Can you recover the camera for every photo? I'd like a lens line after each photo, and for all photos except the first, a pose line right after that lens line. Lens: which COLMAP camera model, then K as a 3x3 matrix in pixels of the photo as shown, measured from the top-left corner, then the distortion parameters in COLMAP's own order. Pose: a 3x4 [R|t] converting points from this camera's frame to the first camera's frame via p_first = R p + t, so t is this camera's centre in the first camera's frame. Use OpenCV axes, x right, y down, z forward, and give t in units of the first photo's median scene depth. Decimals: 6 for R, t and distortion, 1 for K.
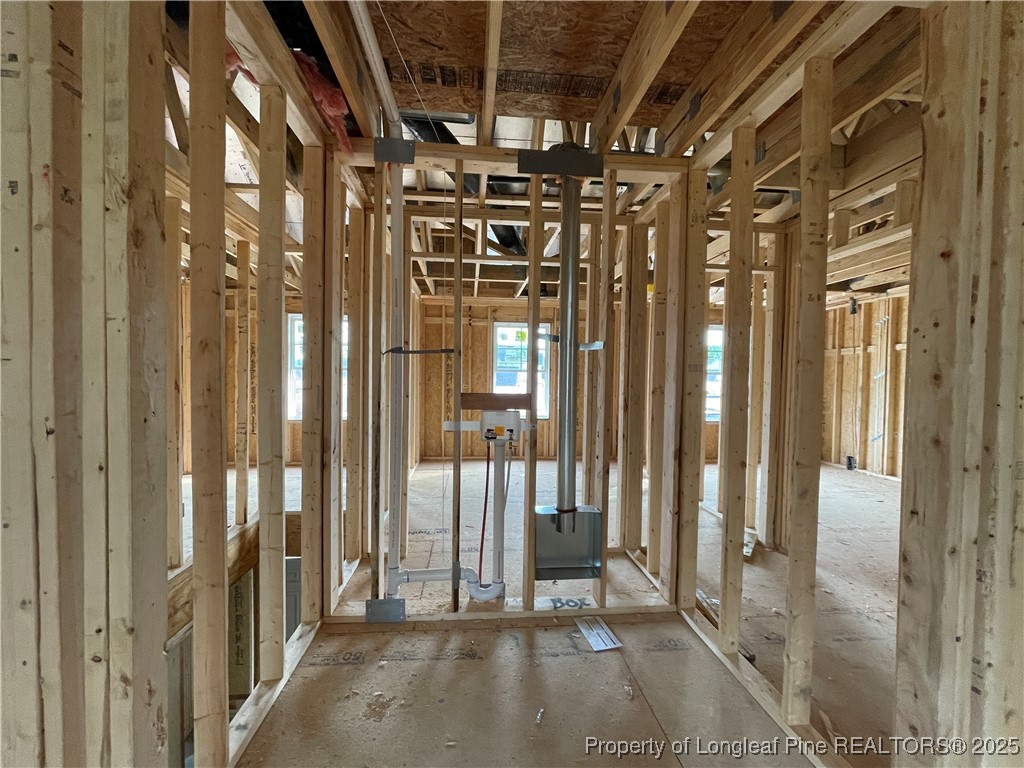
lens RADIAL K [[429.3, 0, 513.2], [0, 429.3, 385.1], [0, 0, 1]] dist [0.001223, 0.000413]
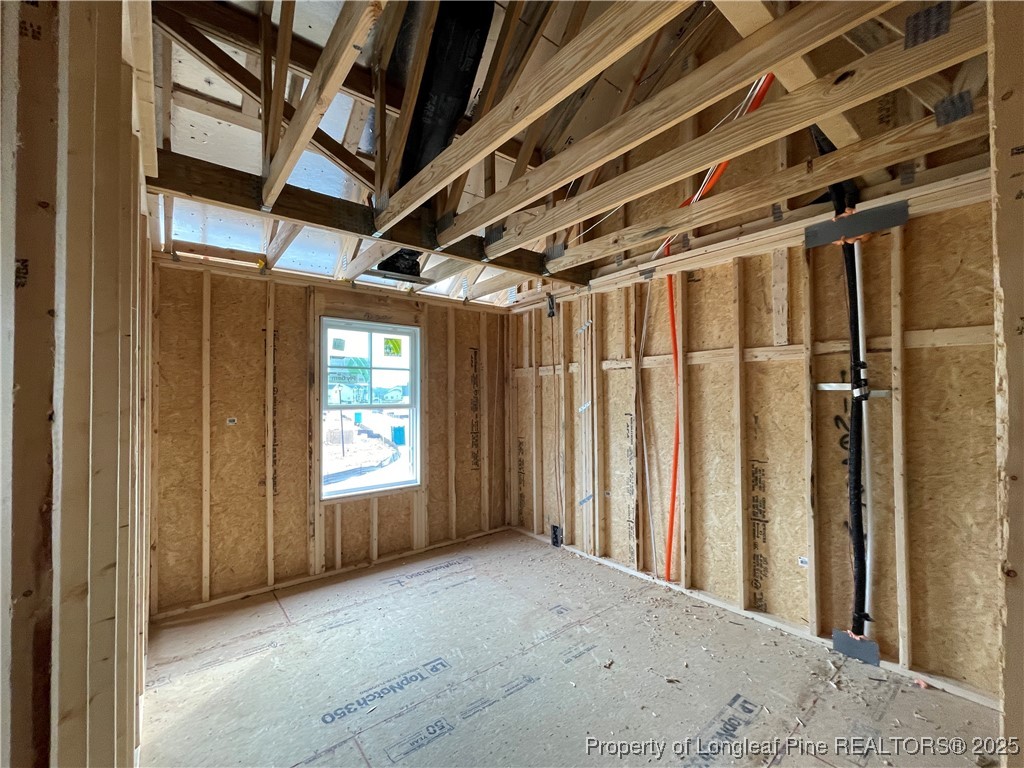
lens RADIAL K [[429.3, 0, 511.1], [0, 429.3, 383.7], [0, 0, 1]] dist [0.001223, 0.000413]
pose [[0.836070, -0.009944, 0.548533, 0.362084], [0.033881, 0.998863, -0.033534, -0.037884], [-0.547576, 0.046621, 0.835456, 0.468769]]
